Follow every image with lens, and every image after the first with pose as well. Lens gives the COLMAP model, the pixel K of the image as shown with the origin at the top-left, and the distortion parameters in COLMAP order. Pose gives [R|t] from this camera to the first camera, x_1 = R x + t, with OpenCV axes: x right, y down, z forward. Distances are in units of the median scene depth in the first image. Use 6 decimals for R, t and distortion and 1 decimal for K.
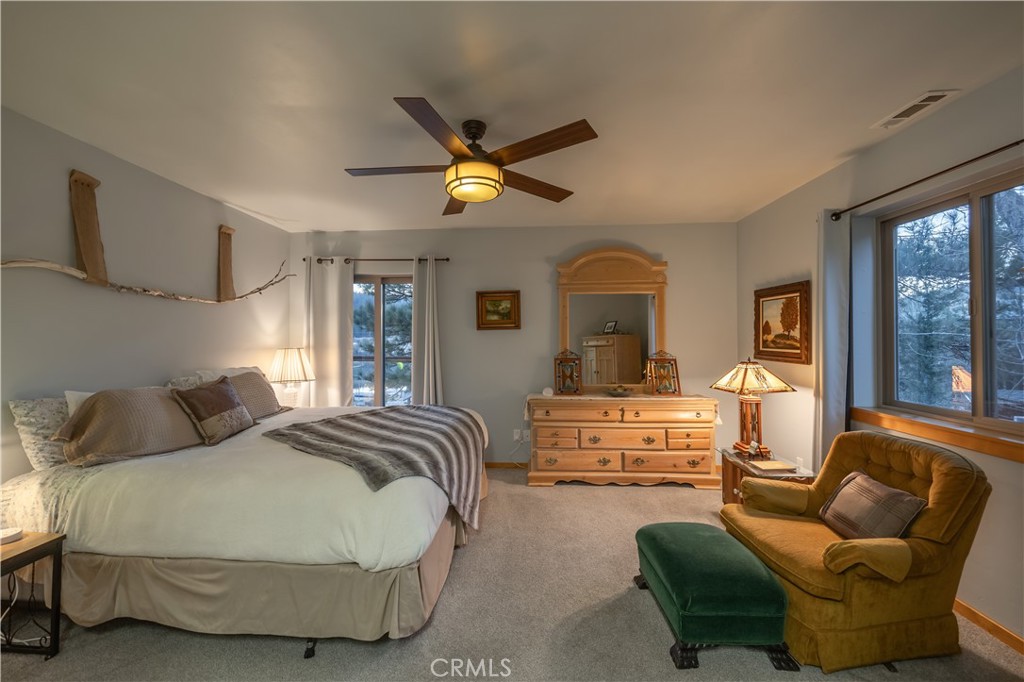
lens RADIAL K [[416.6, 0, 509.3], [0, 416.6, 337.0], [0, 0, 1]] dist [0.000401, 0.000017]
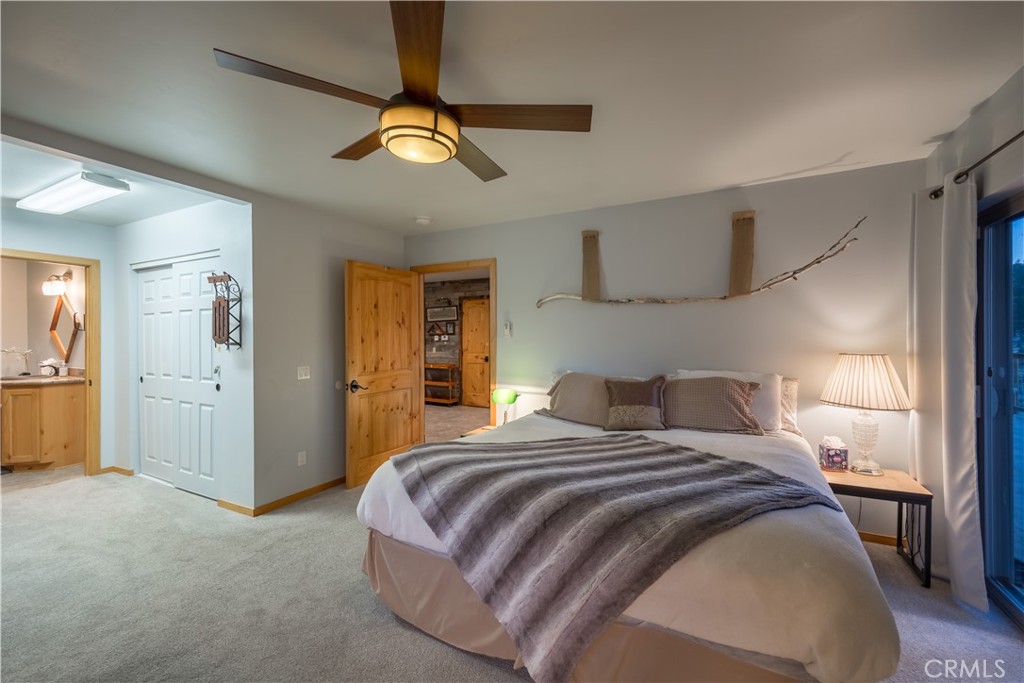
lens RADIAL K [[416.6, 0, 509.3], [0, 416.6, 337.5], [0, 0, 1]] dist [0.000401, 0.000017]
pose [[-0.424574, 0.000764, -0.905393, 0.332437], [0.003312, 0.999994, -0.000710, 0.000648], [0.905387, -0.003300, -0.424574, 0.928789]]
